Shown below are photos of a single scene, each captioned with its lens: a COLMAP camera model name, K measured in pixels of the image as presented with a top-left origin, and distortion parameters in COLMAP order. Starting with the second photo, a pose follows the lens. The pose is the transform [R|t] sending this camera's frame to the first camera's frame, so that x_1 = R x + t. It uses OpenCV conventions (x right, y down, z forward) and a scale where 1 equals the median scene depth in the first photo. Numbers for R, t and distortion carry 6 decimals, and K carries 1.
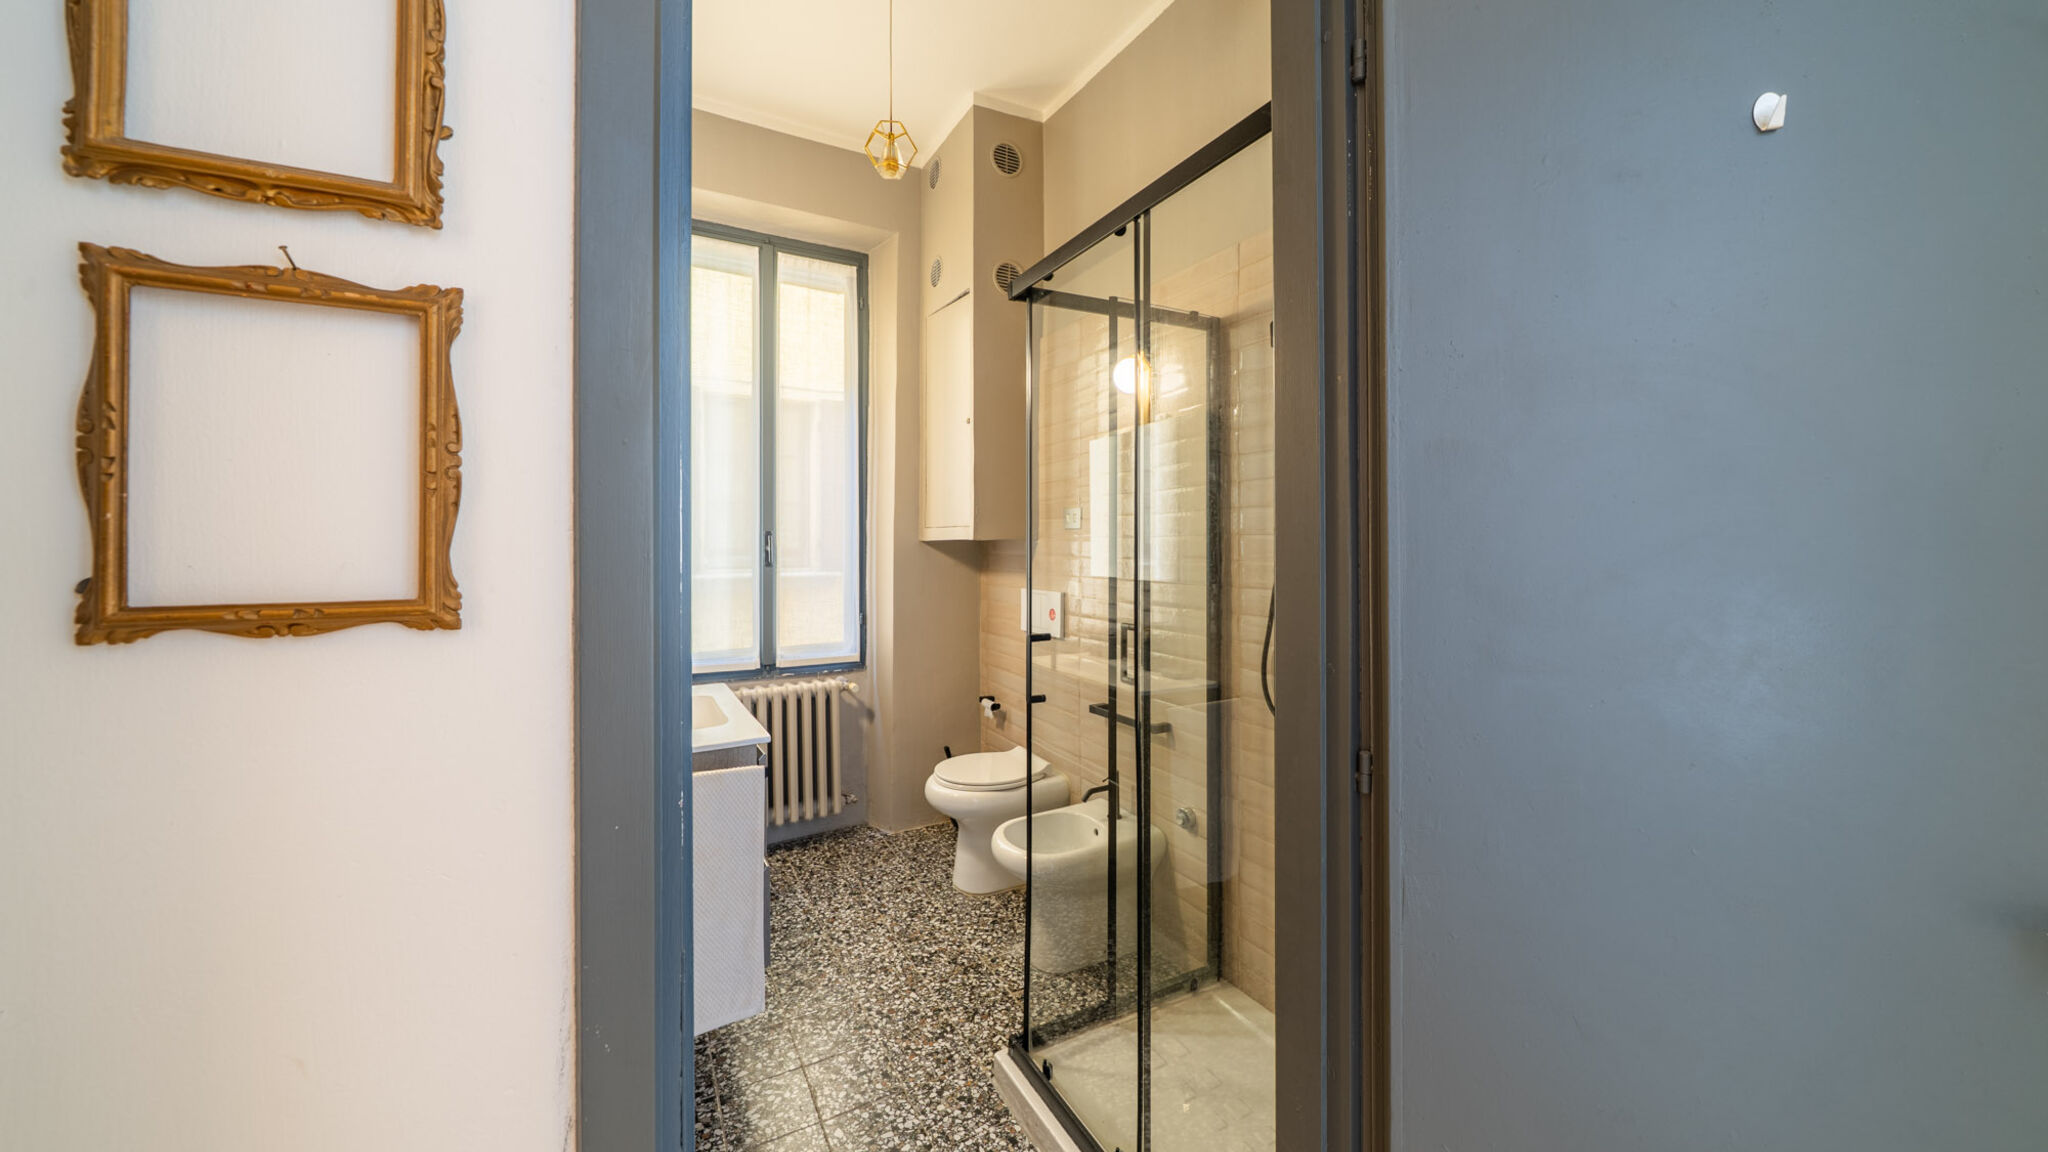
lens RADIAL K [[727.9, 0, 1028.7], [0, 727.9, 525.3], [0, 0, 1]] dist [-0.000403, -0.000016]
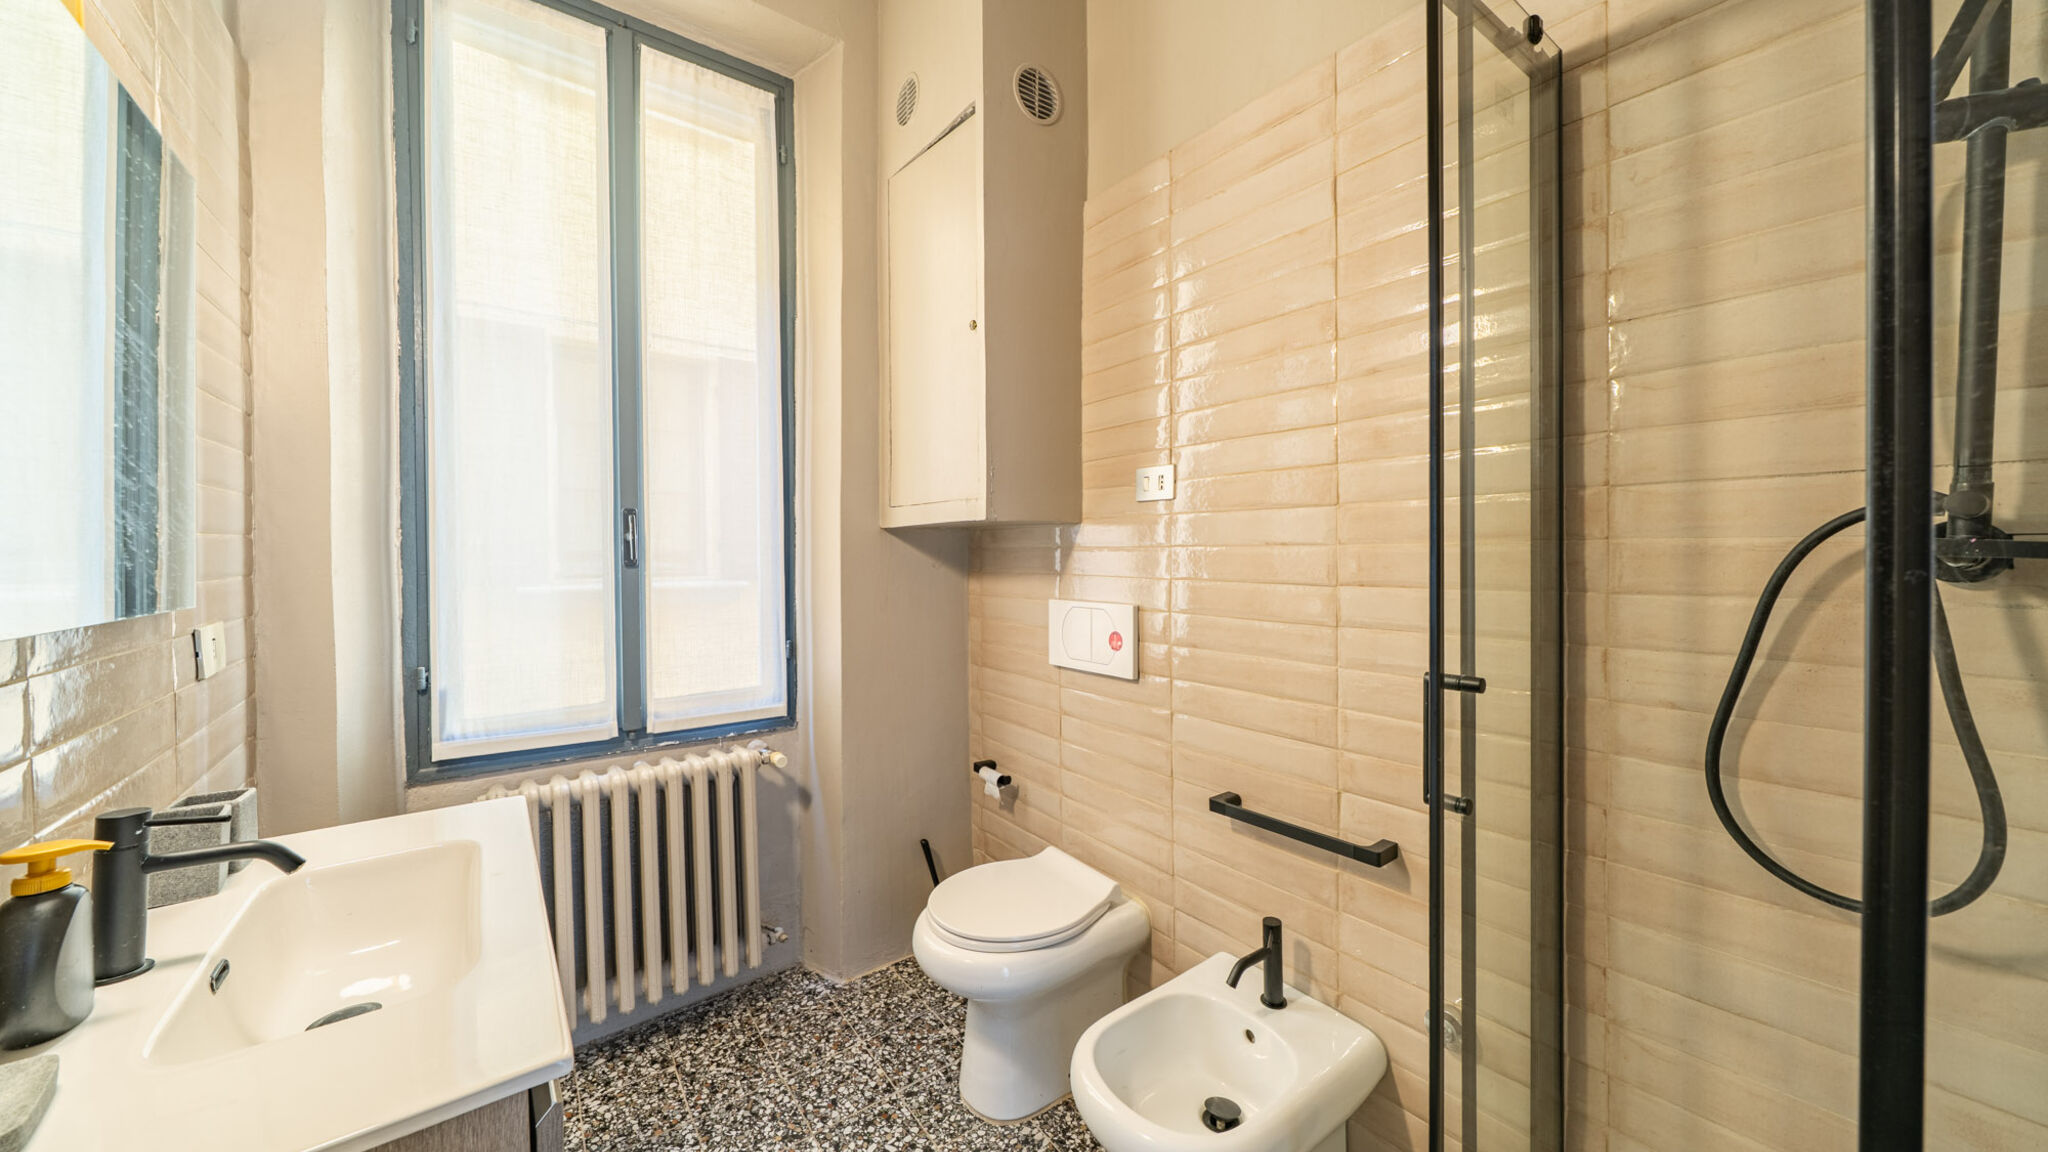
lens RADIAL K [[705.4, 0, 1019.3], [0, 705.4, 560.8], [0, 0, 1]] dist [-0.002958, -0.000210]
pose [[0.992454, -0.003568, 0.122564, -0.110867], [-0.000198, 0.999529, 0.030696, 0.033571], [-0.122616, -0.030489, 0.991986, 0.384852]]
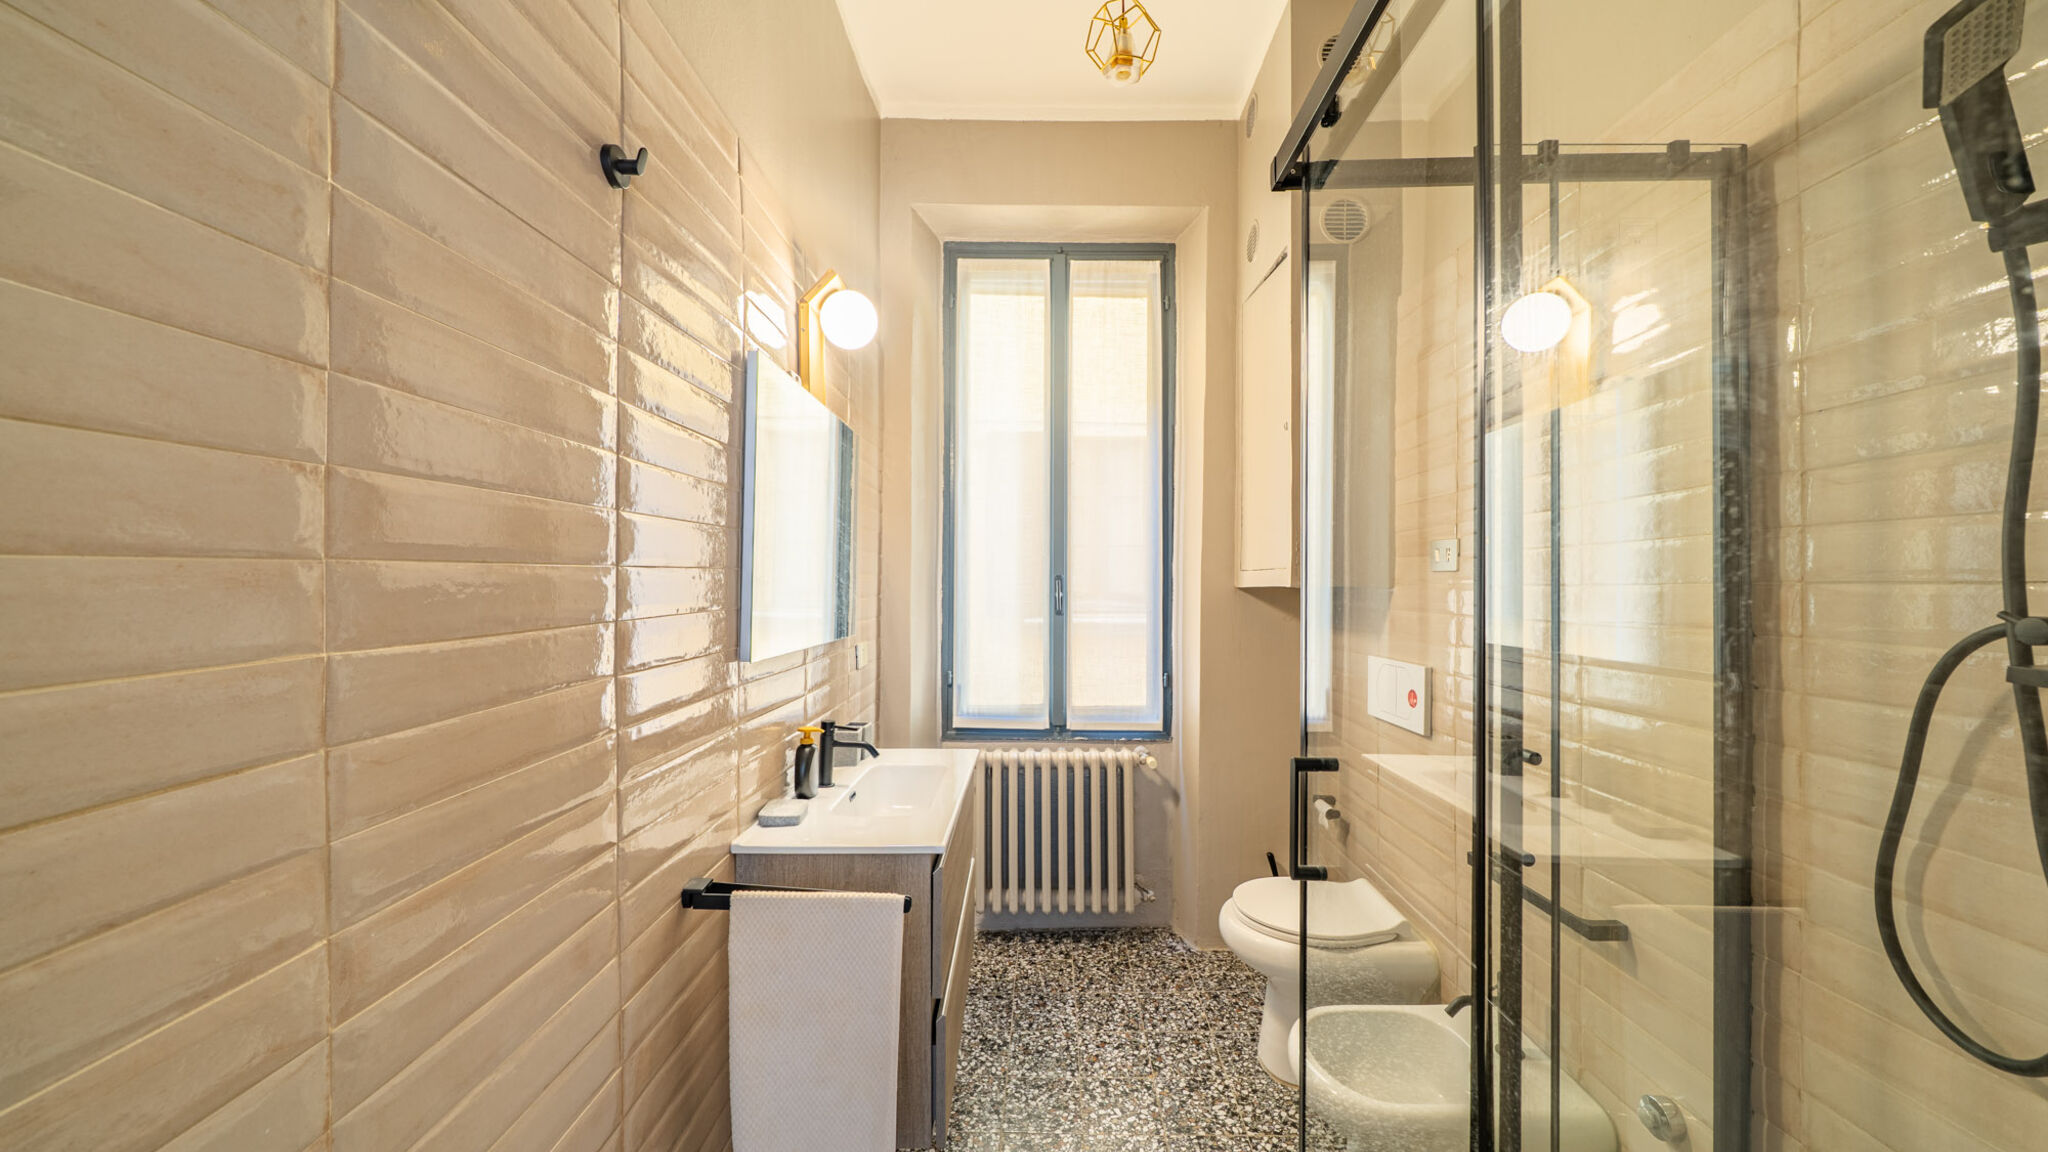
lens RADIAL K [[713.3, 0, 1044.9], [0, 713.3, 572.2], [0, 0, 1]] dist [-0.001516, -0.000304]
pose [[0.868265, -0.002860, -0.496092, 0.060202], [0.004249, 0.999990, 0.001673, 0.002947], [0.496082, -0.003560, 0.868268, 0.236011]]
